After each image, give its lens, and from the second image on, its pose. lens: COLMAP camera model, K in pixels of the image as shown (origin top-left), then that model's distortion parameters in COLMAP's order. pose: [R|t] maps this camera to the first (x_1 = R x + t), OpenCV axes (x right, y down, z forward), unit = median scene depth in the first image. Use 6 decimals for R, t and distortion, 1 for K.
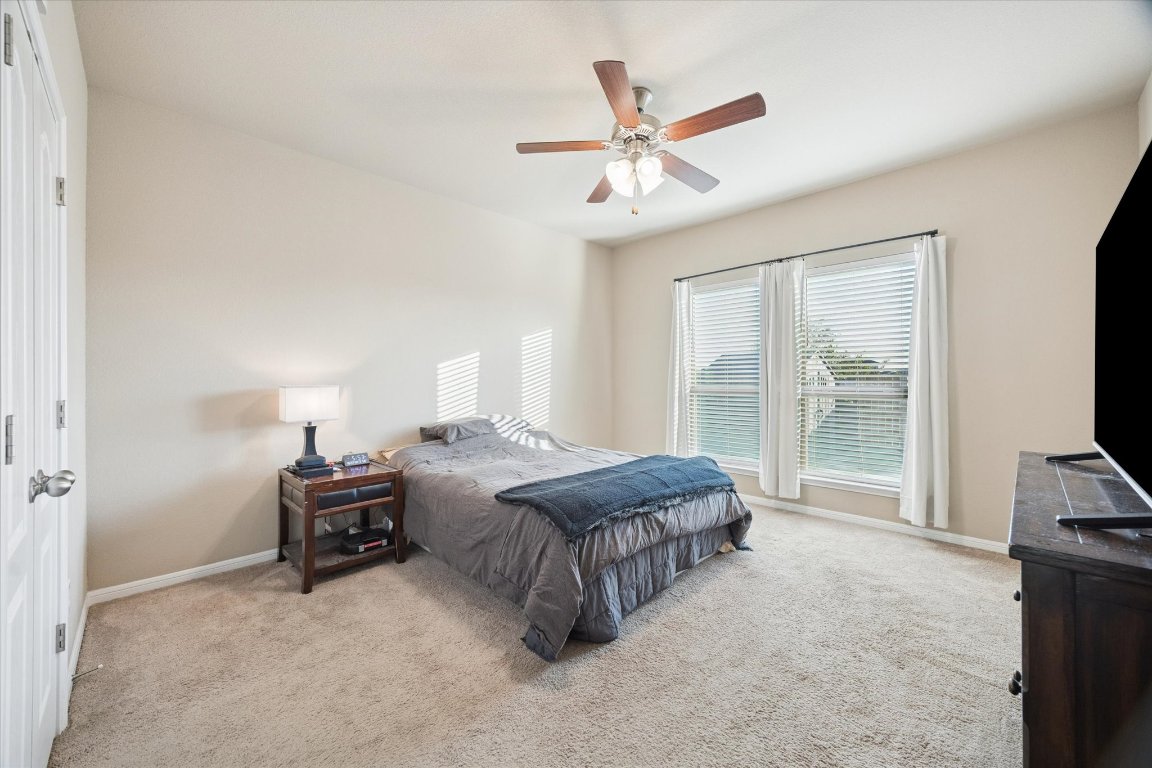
lens RADIAL K [[443.0, 0, 576.0], [0, 443.0, 384.0], [0, 0, 1]] dist [0.000814, 0.000161]
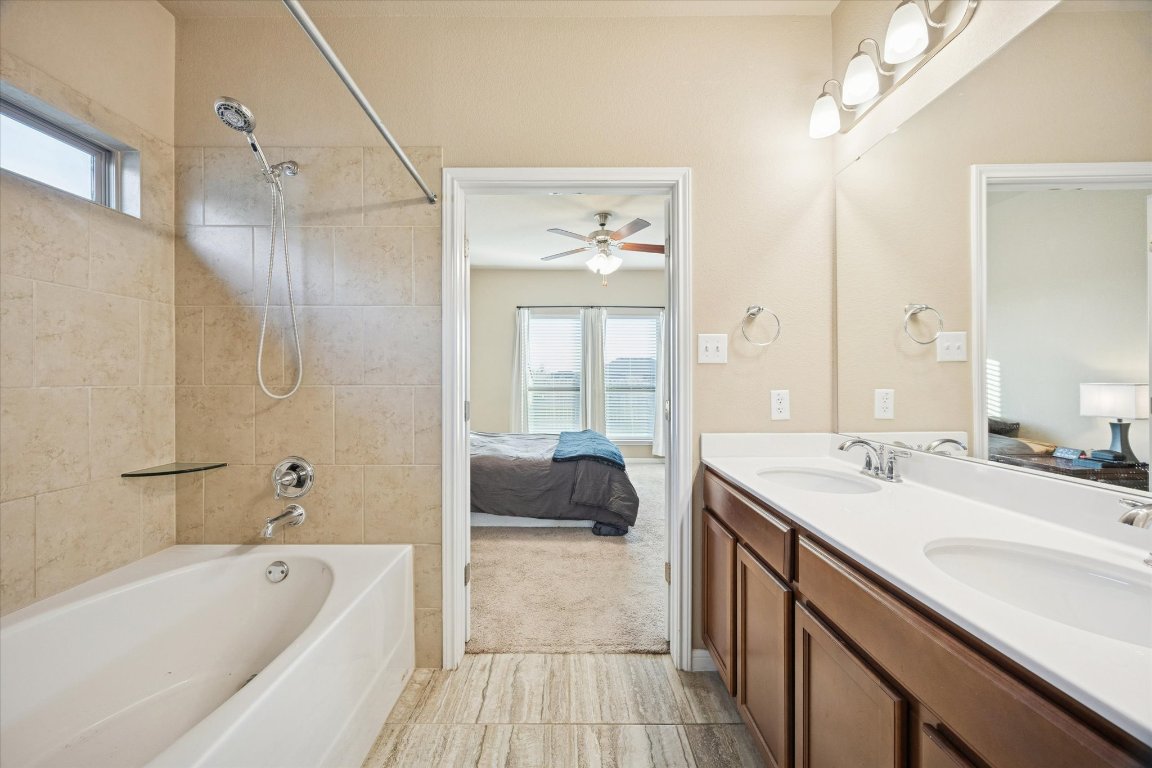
lens RADIAL K [[443.0, 0, 576.0], [0, 443.0, 384.0], [0, 0, 1]] dist [0.000814, 0.000161]
pose [[0.699705, -0.003671, 0.714422, -0.872820], [0.001851, 0.999993, 0.003326, -0.008650], [-0.714429, -0.001005, 0.699707, -0.091421]]
